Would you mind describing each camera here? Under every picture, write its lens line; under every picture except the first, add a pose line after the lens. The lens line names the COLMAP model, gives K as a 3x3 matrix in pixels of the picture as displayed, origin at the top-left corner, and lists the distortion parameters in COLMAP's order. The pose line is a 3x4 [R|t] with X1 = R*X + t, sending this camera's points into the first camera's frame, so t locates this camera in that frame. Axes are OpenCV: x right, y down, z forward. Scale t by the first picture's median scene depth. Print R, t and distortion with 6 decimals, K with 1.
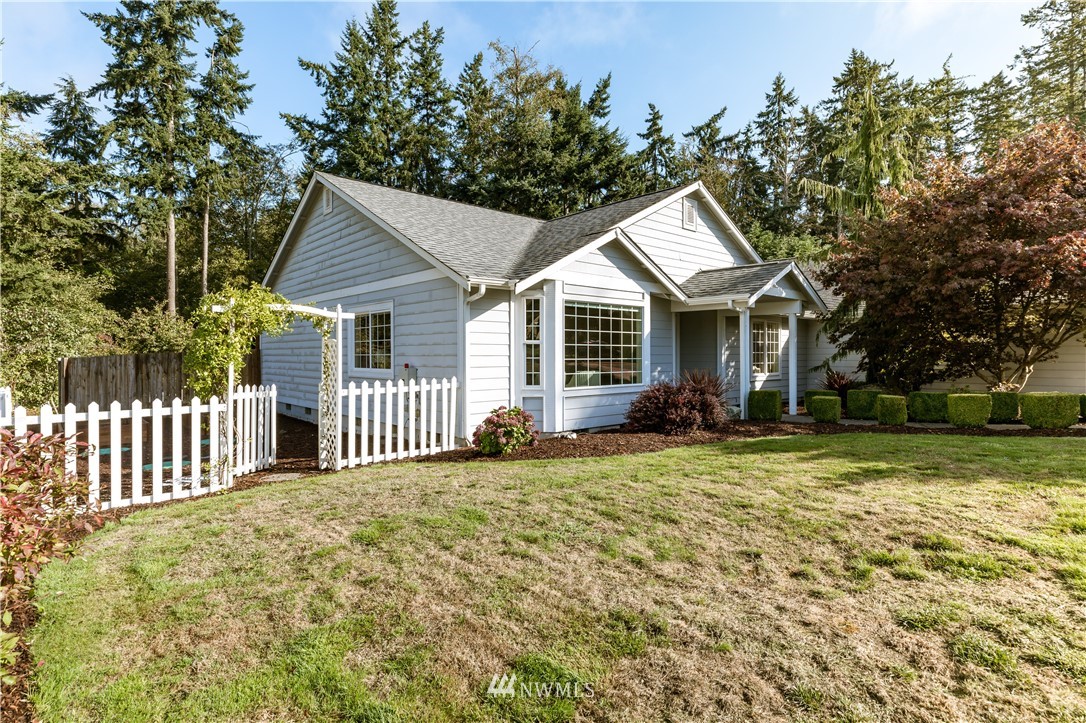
lens RADIAL K [[561.3, 0, 572.9], [0, 561.3, 351.8], [0, 0, 1]] dist [-0.002812, -0.000639]
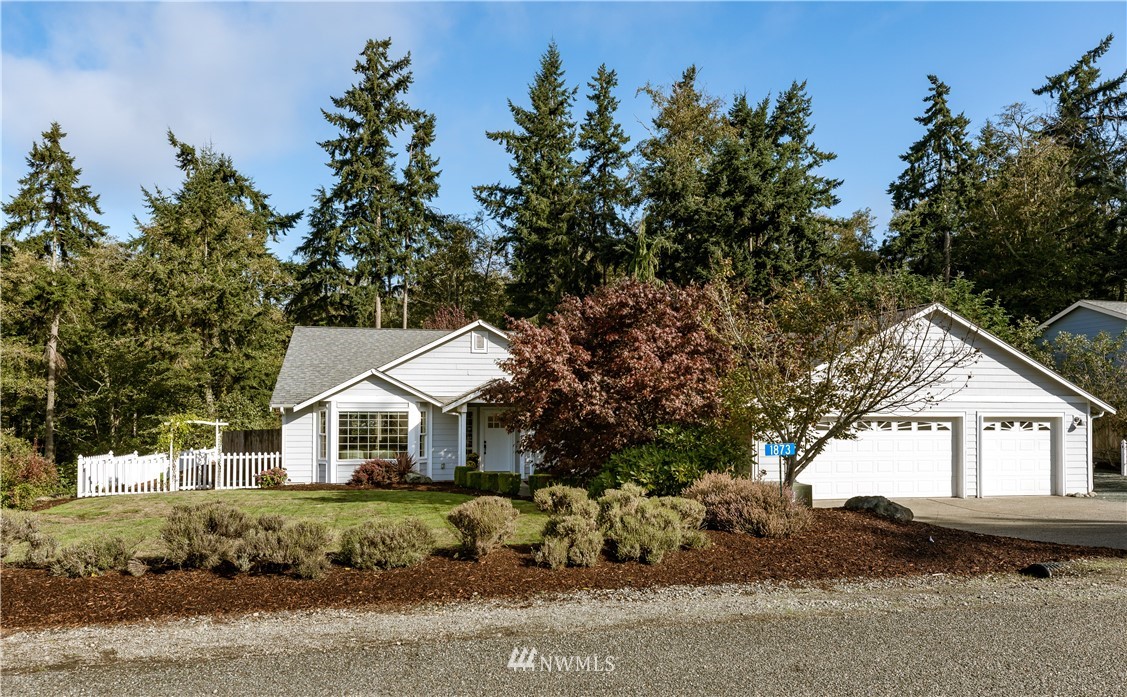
lens RADIAL K [[769.9, 0, 559.8], [0, 769.9, 401.1], [0, 0, 1]] dist [0.001494, -0.002562]
pose [[0.859830, 0.000880, -0.510580, 0.392115], [-0.004063, 0.999979, -0.005119, -0.024204], [0.510564, 0.006477, 0.859815, -0.163091]]
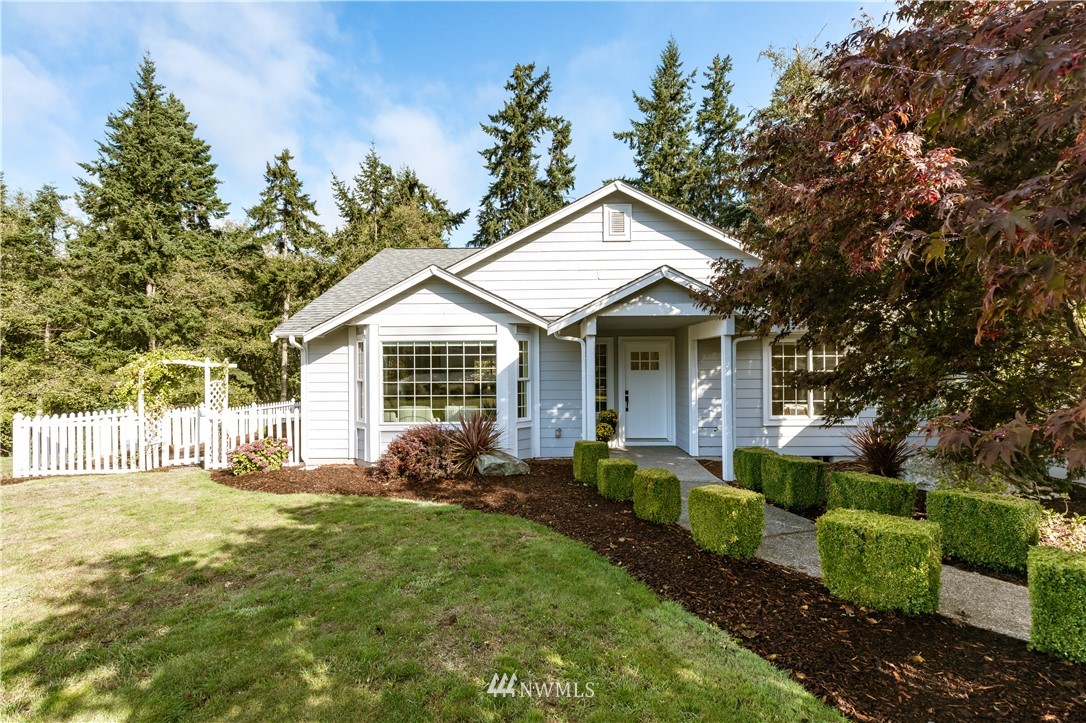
lens RADIAL K [[498.4, 0, 543.0], [0, 498.4, 361.5], [0, 0, 1]] dist [0.021238, -0.000005]
pose [[0.717410, -0.011940, -0.696548, 0.183871], [0.007342, 0.999927, -0.009578, -0.008781], [0.696612, 0.001758, 0.717446, 0.109561]]
